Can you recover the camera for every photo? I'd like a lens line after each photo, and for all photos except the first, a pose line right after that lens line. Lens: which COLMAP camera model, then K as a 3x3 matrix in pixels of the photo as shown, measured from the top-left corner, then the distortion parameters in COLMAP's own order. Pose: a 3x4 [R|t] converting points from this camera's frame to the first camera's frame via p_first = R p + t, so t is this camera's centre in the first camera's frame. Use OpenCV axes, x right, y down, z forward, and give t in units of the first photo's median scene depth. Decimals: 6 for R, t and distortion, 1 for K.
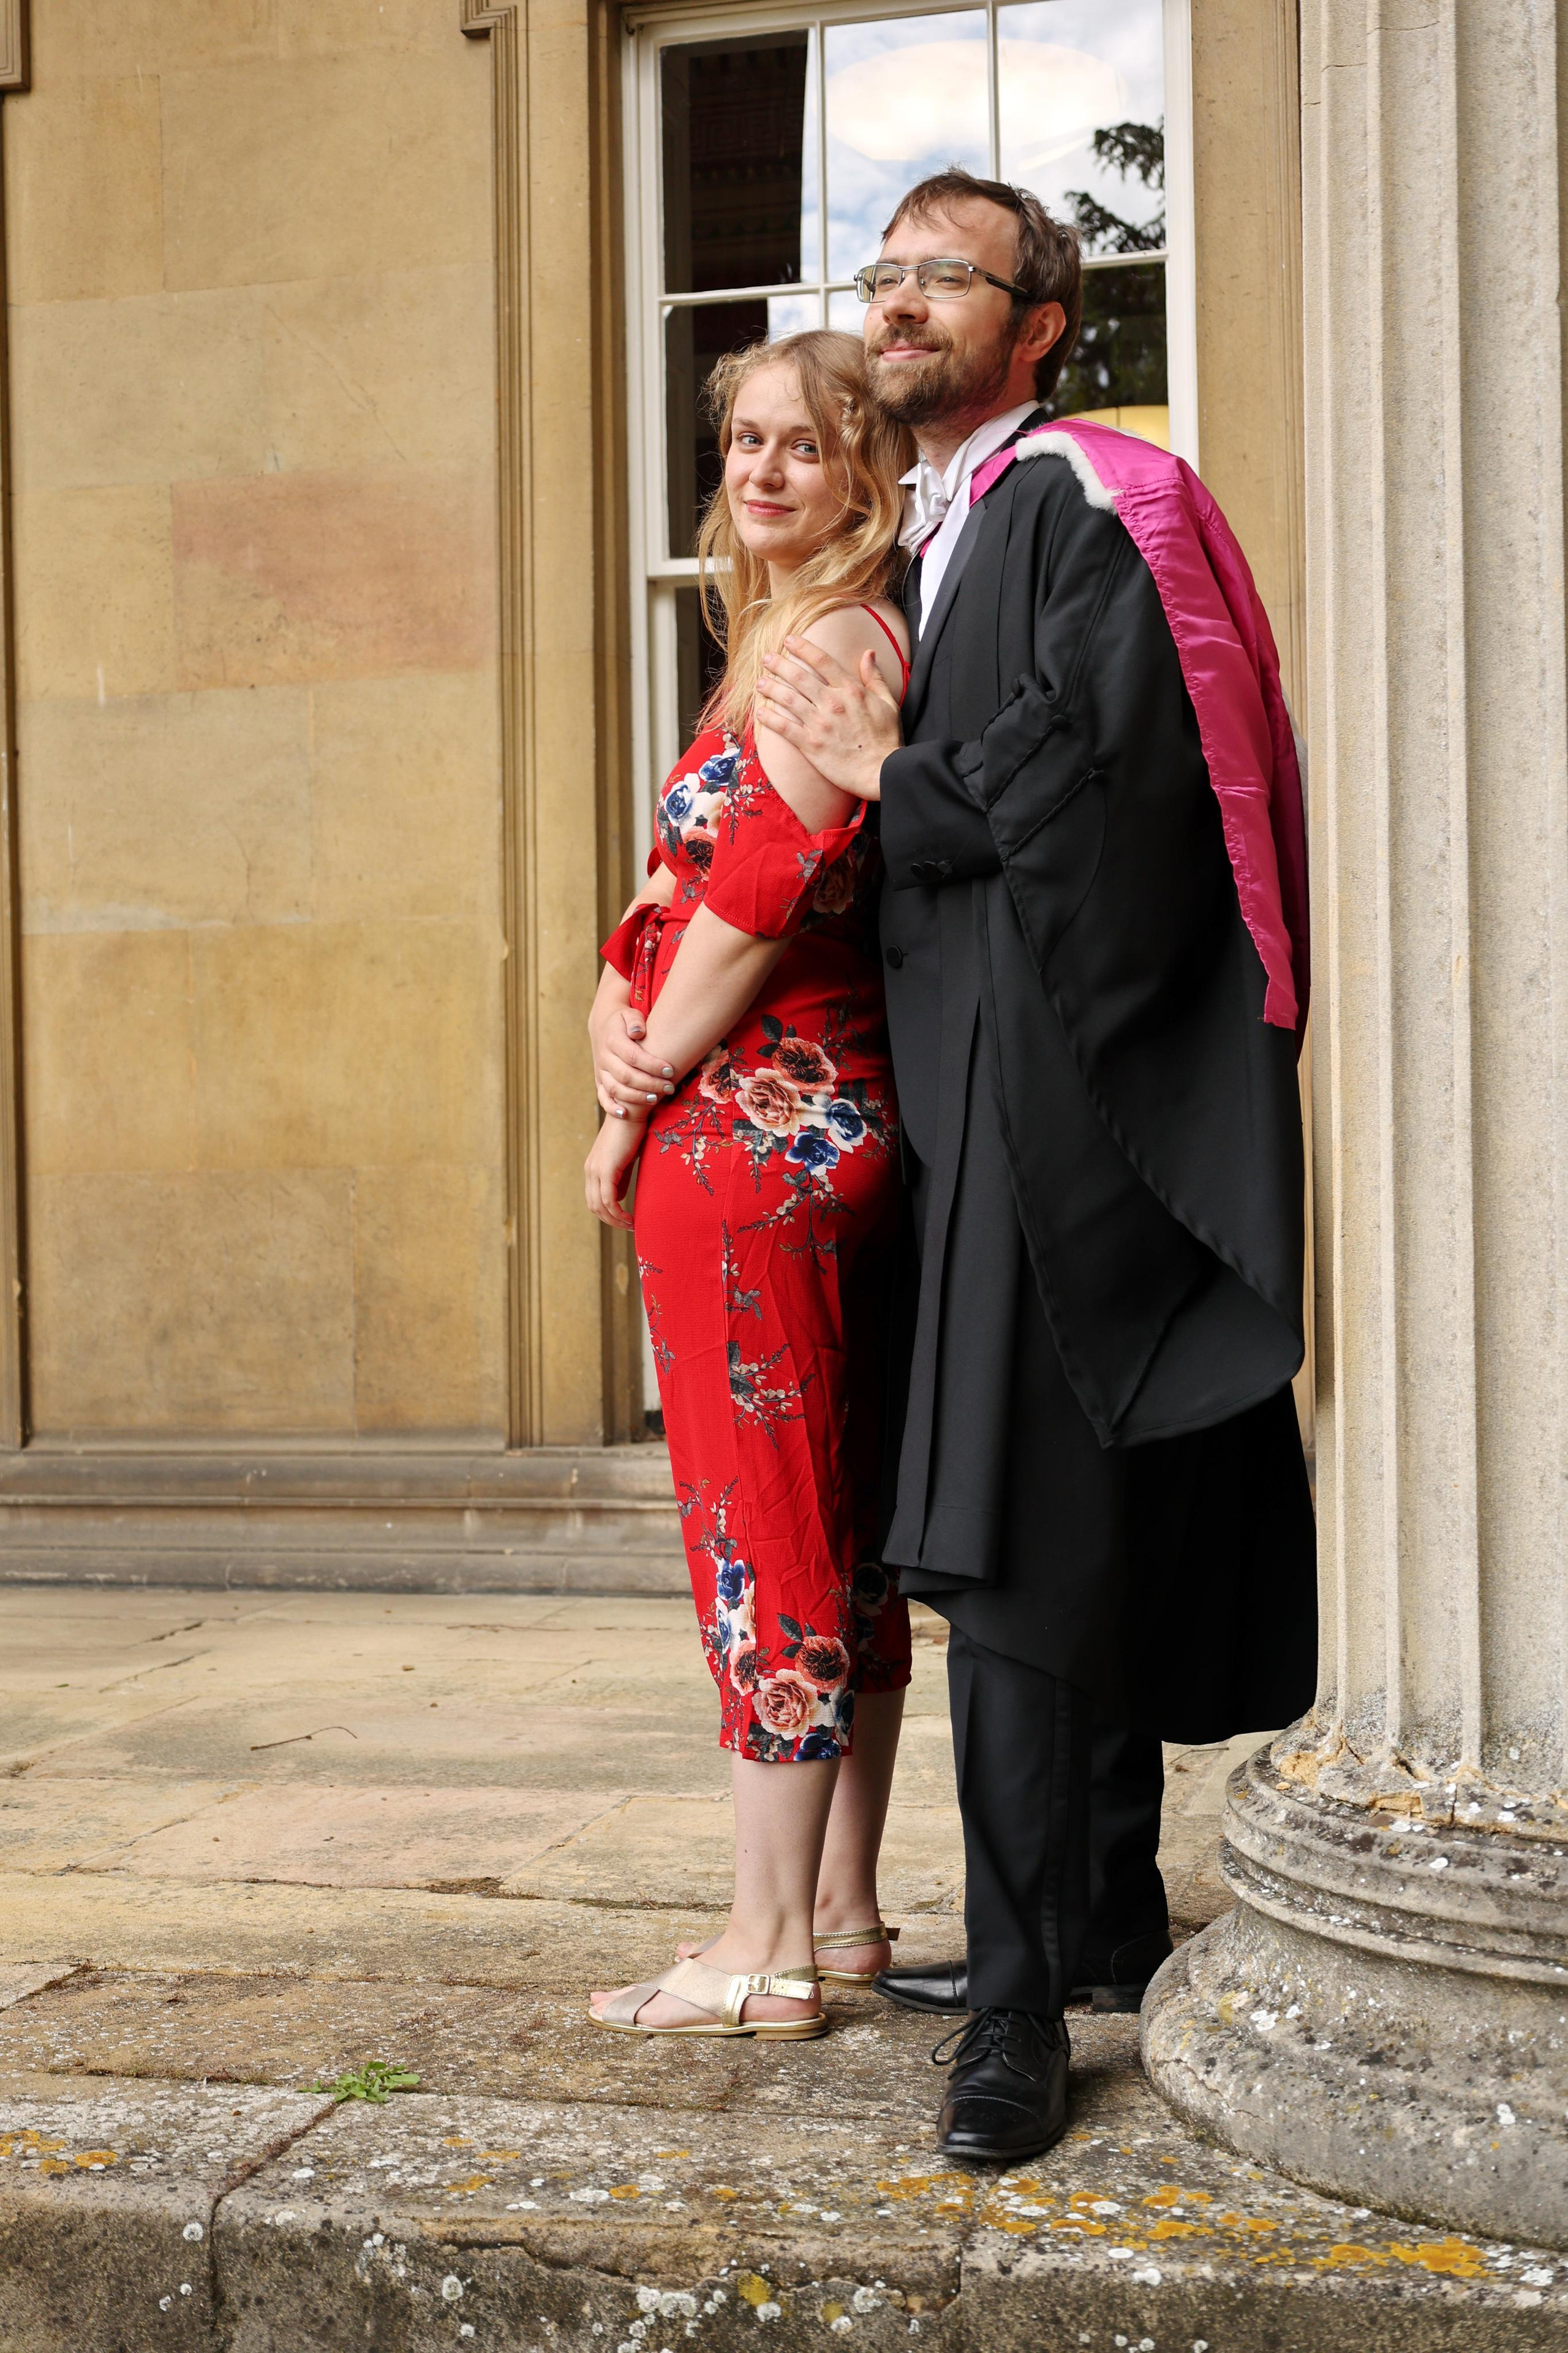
lens RADIAL K [[3111.0, 0, 774.2], [0, 3111.0, 1182.3], [0, 0, 1]] dist [0.025906, 0.000000]
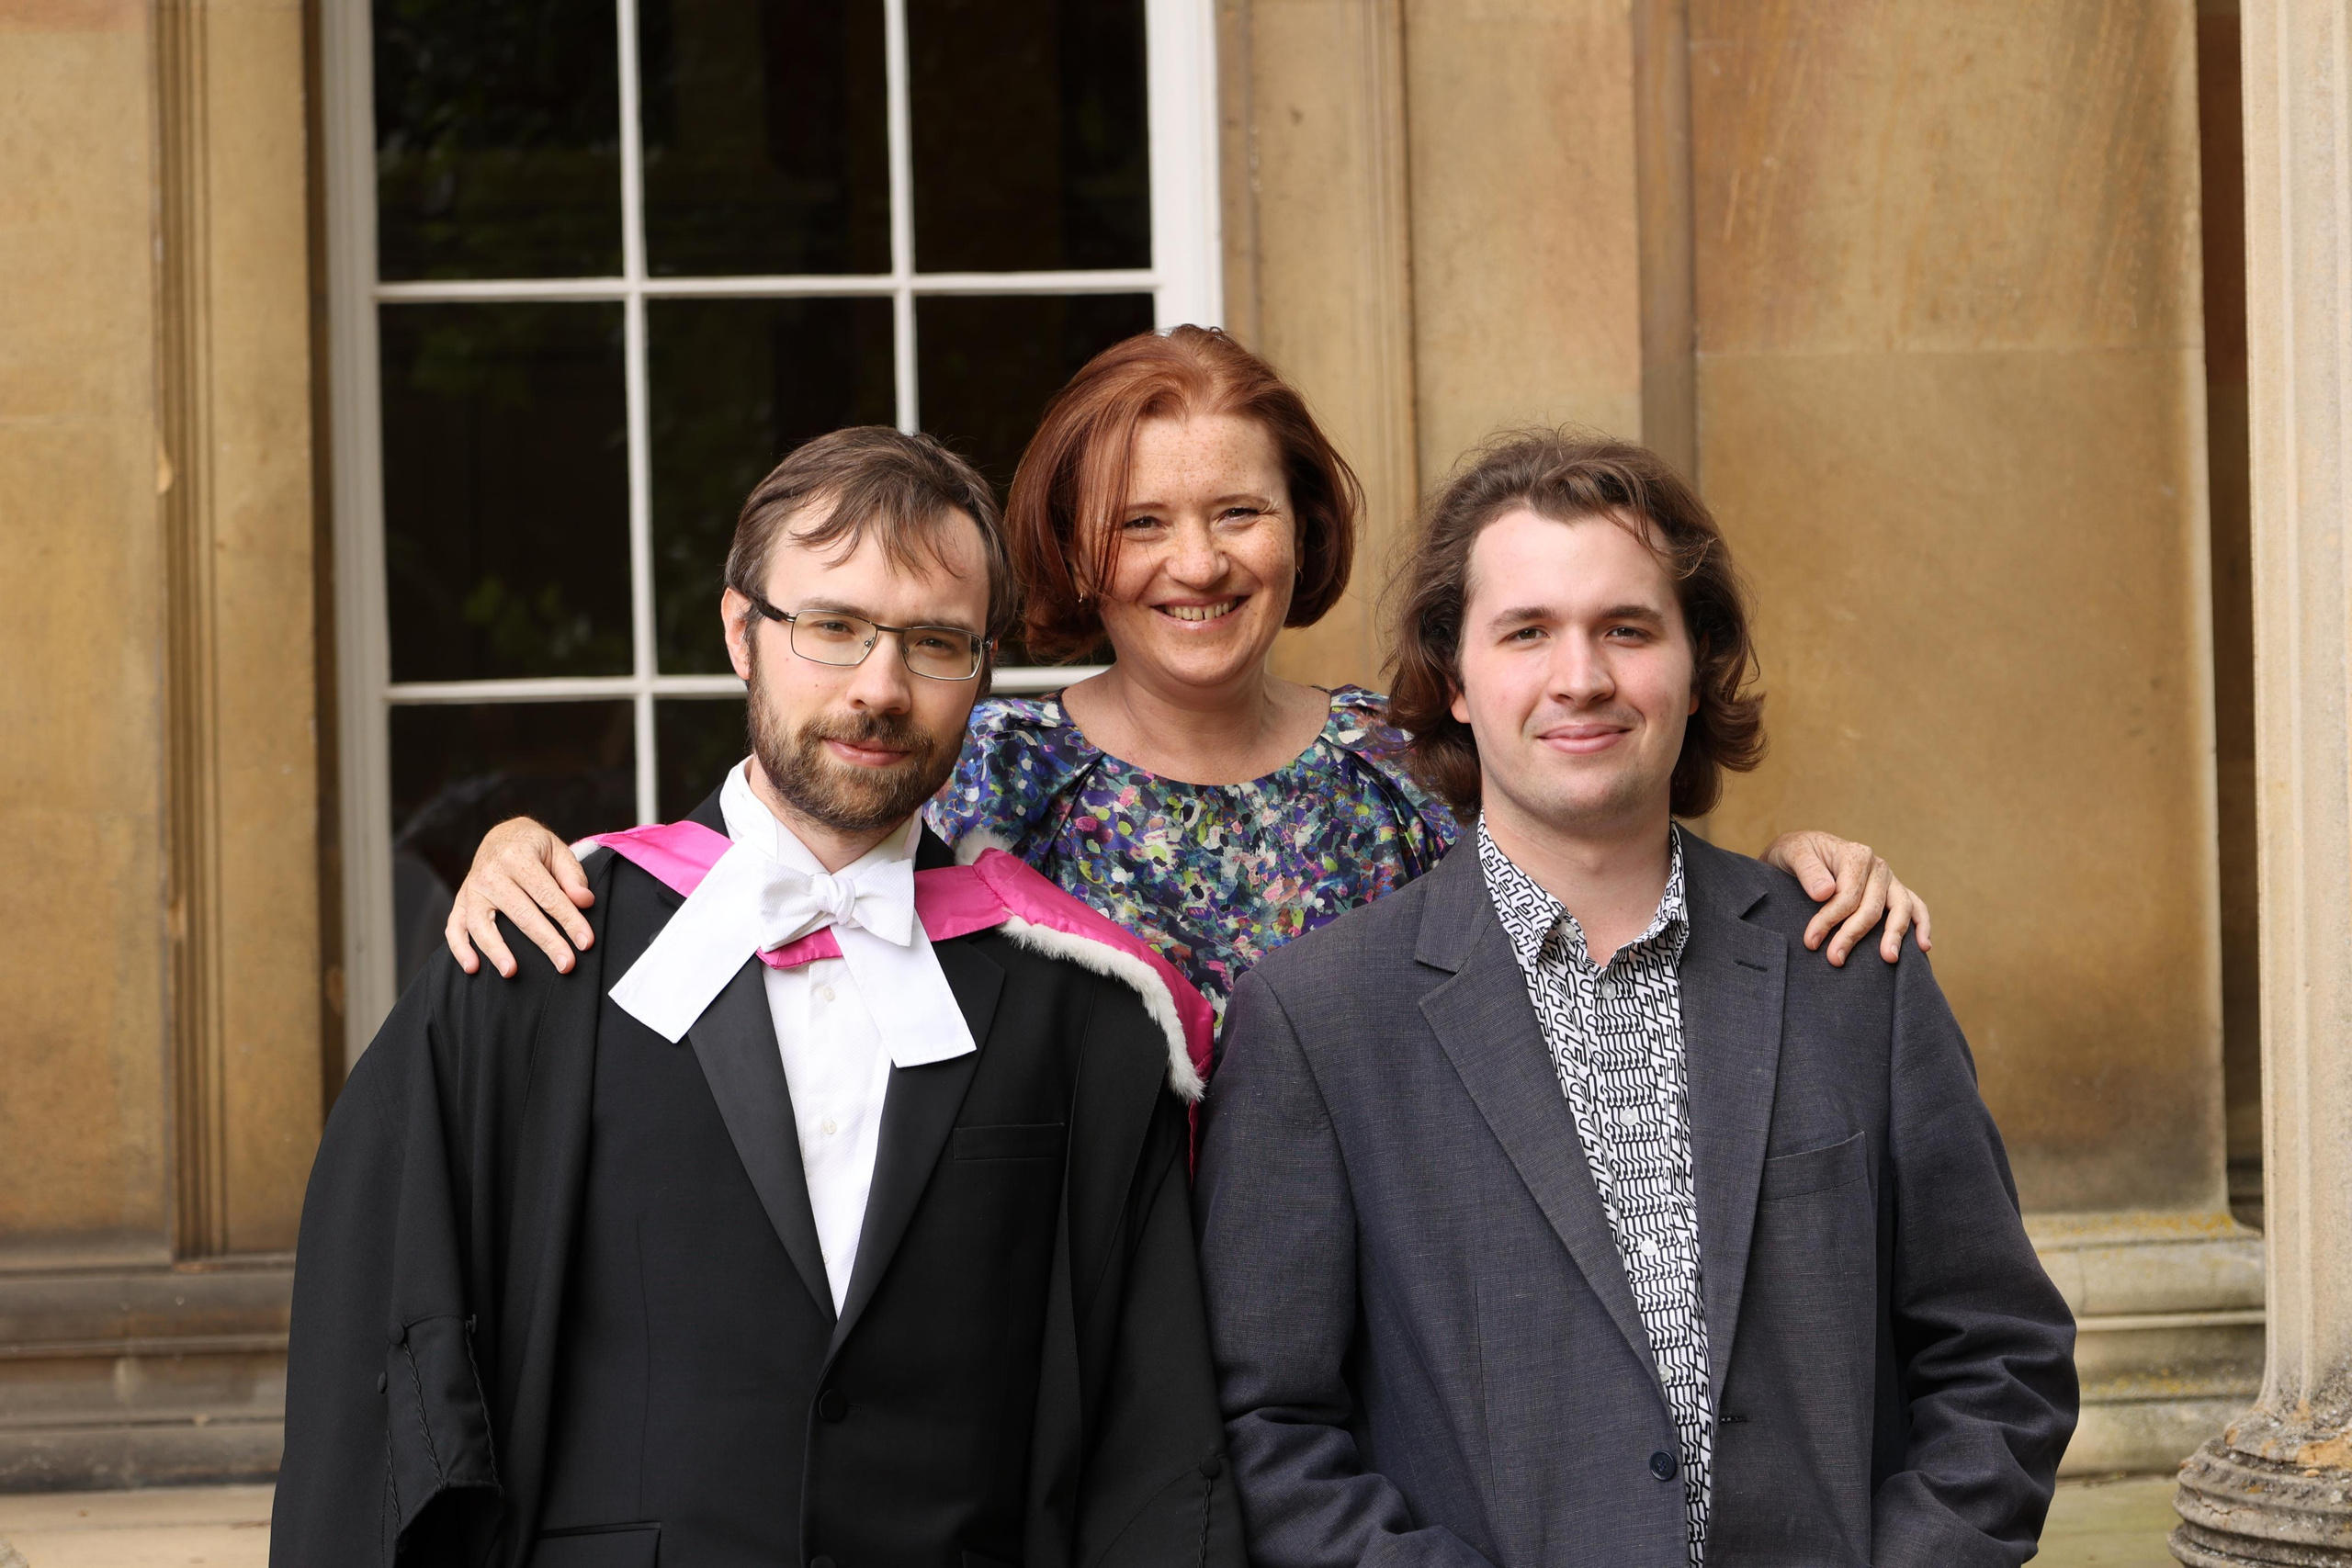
lens RADIAL K [[7100.0, 0, 1174.1], [0, 7100.0, 737.5], [0, 0, 1]] dist [-0.060270, 0.000000]
pose [[0.927097, -0.004345, 0.374795, -0.445743], [0.004639, 0.999989, 0.000116, -0.020578], [-0.374792, 0.001631, 0.927108, -0.423061]]
